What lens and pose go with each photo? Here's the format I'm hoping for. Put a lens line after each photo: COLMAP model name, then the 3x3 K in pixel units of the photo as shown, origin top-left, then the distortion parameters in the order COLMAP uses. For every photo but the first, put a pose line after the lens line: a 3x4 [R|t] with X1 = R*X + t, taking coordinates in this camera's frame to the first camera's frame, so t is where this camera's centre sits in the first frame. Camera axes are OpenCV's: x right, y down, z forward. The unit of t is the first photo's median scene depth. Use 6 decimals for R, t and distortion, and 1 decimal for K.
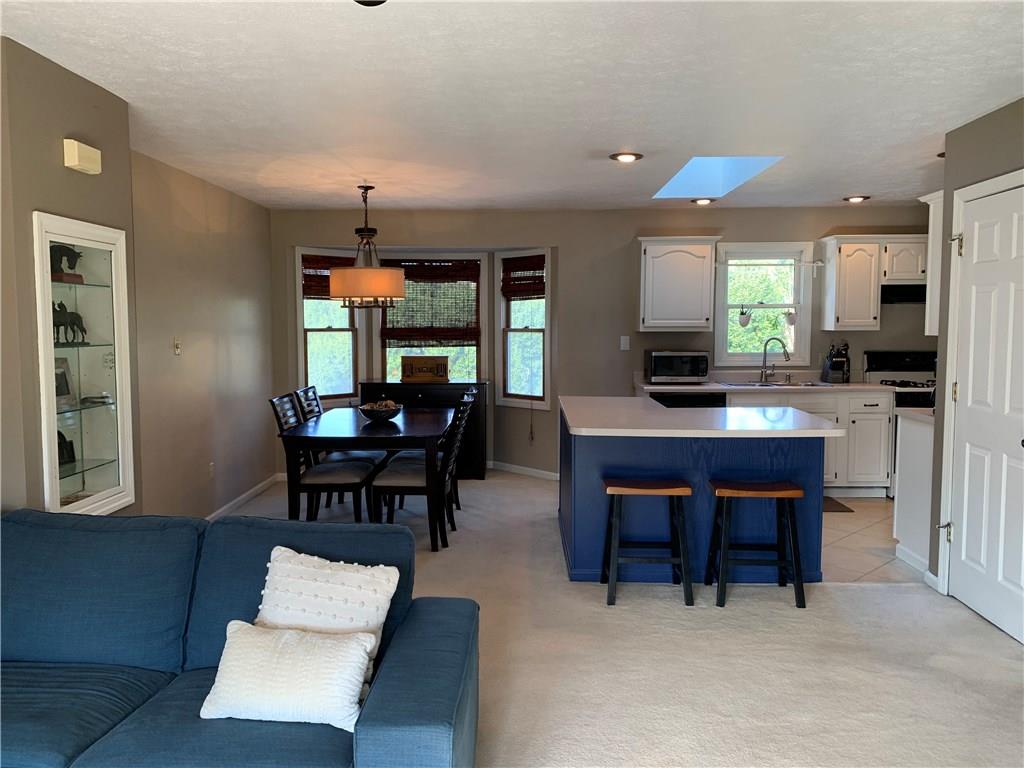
lens RADIAL K [[803.0, 0, 512.0], [0, 803.0, 384.0], [0, 0, 1]] dist [-0.010177, 0.000750]
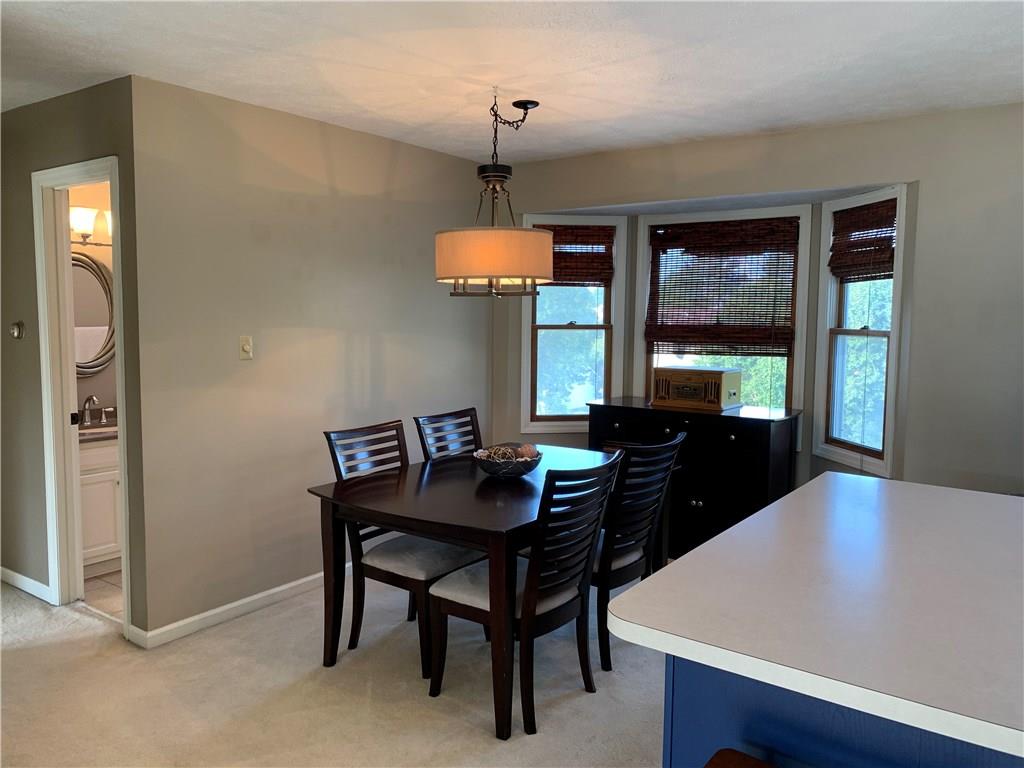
lens RADIAL K [[803.0, 0, 512.0], [0, 803.0, 384.0], [0, 0, 1]] dist [-0.010177, 0.000750]
pose [[0.811376, 0.057098, -0.581729, 0.151103], [-0.049595, 0.998354, 0.028817, -0.034384], [0.582417, 0.005470, 0.812872, 0.384493]]
